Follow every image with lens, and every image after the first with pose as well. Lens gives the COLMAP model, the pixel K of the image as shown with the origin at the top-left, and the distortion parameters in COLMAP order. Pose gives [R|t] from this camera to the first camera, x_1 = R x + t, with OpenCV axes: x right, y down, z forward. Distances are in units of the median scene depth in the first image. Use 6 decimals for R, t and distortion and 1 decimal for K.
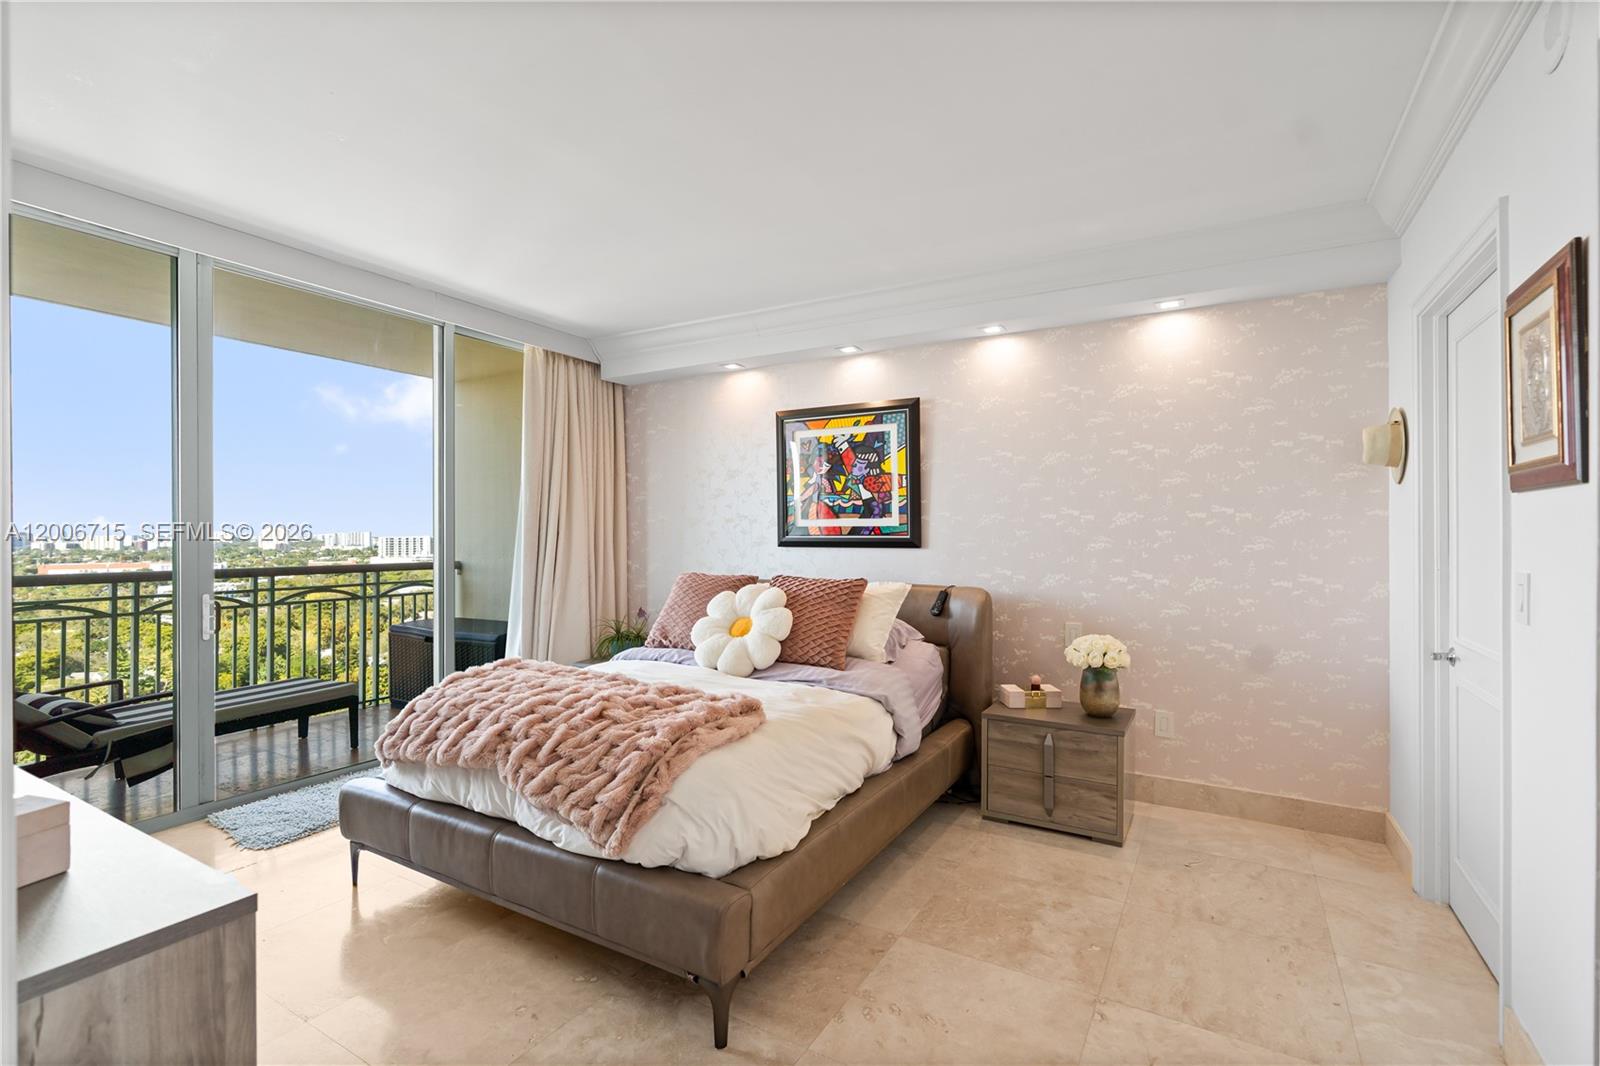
lens RADIAL K [[730.5, 0, 802.7], [0, 730.5, 534.2], [0, 0, 1]] dist [-0.003496, 0.000415]
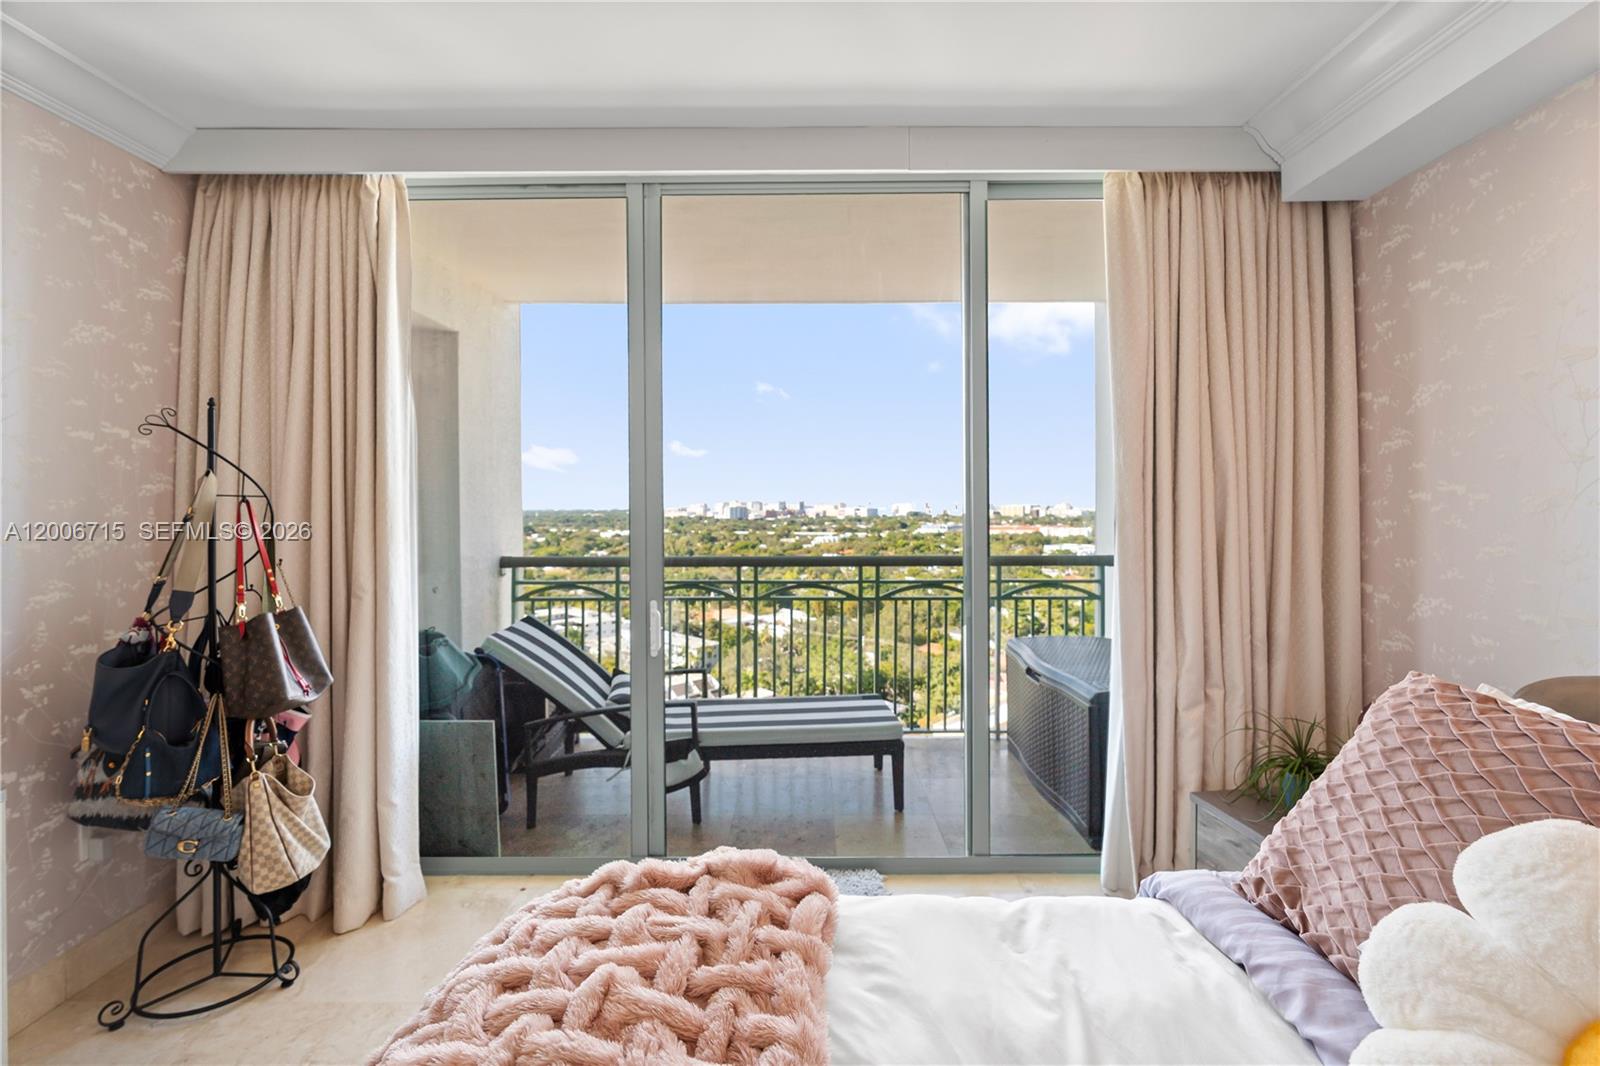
lens RADIAL K [[730.5, 0, 805.4], [0, 730.5, 507.4], [0, 0, 1]] dist [-0.003496, 0.000415]
pose [[0.490792, -0.000383, -0.871277, -0.015718], [0.004654, 0.999987, 0.002182, -0.016187], [0.871264, -0.005126, 0.490788, 0.556594]]
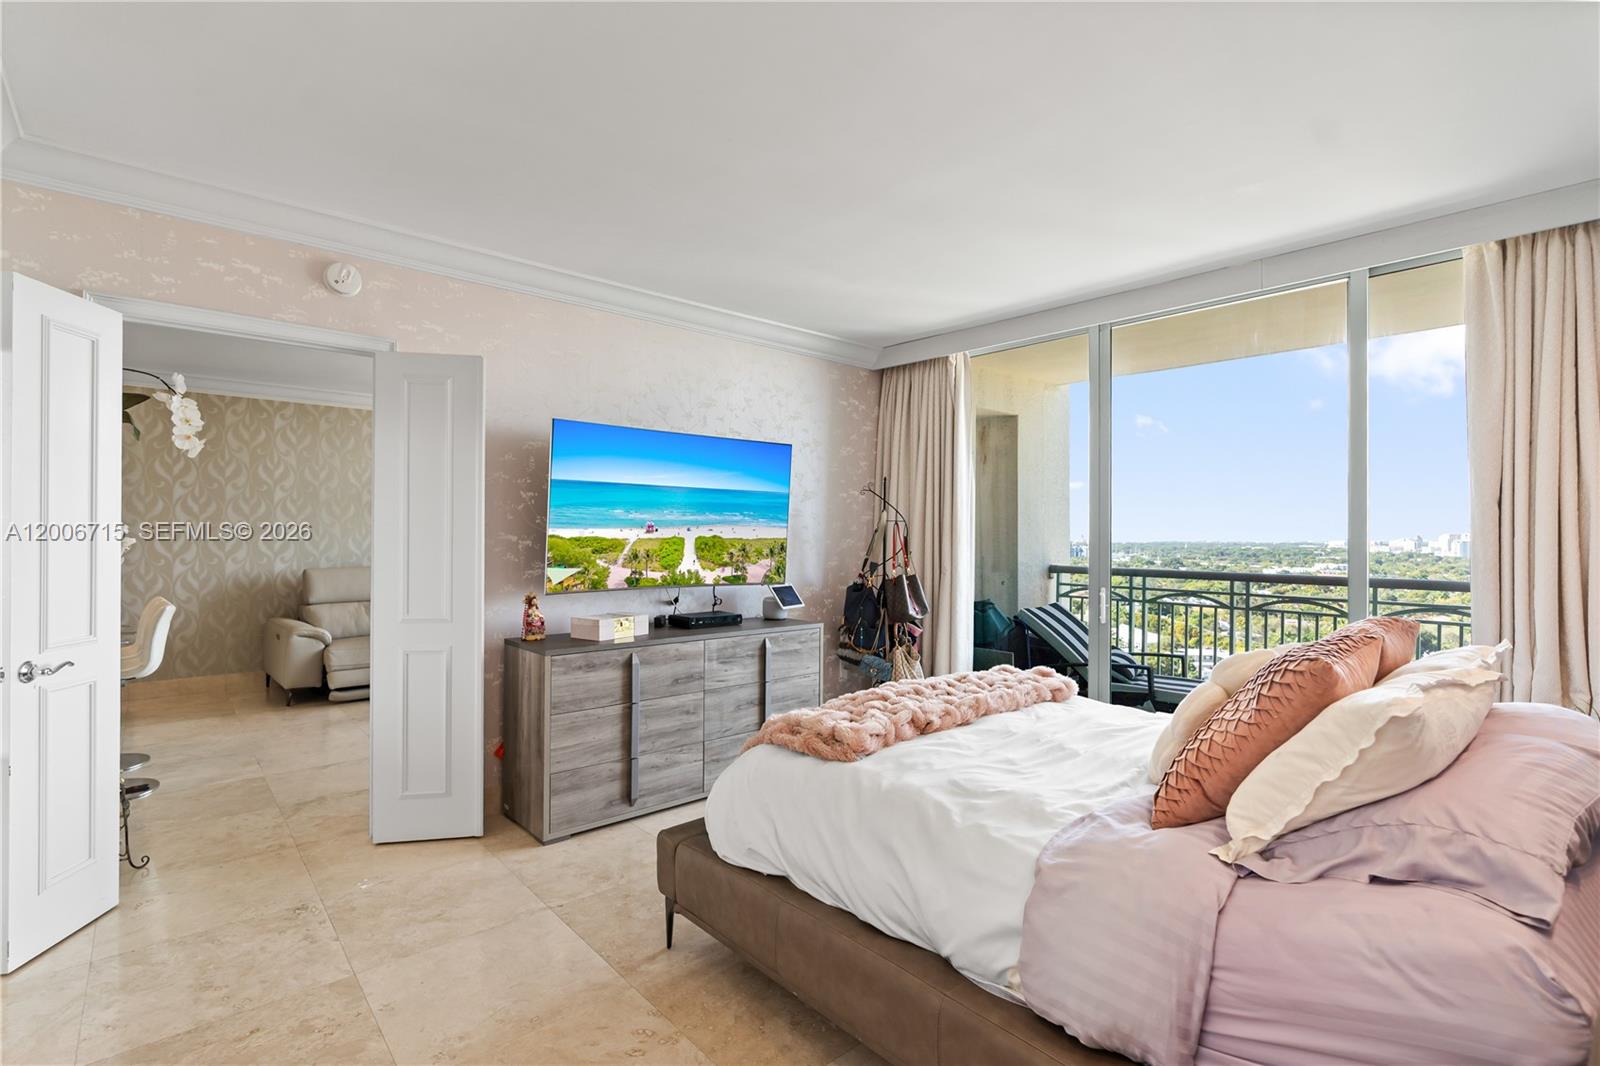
lens RADIAL K [[730.5, 0, 792.9], [0, 730.5, 532.3], [0, 0, 1]] dist [-0.003496, 0.000415]
pose [[-0.323860, -0.005859, -0.946087, 0.424599], [-0.007808, 0.999963, -0.003520, -0.003698], [0.946073, 0.006247, -0.323894, 0.669704]]
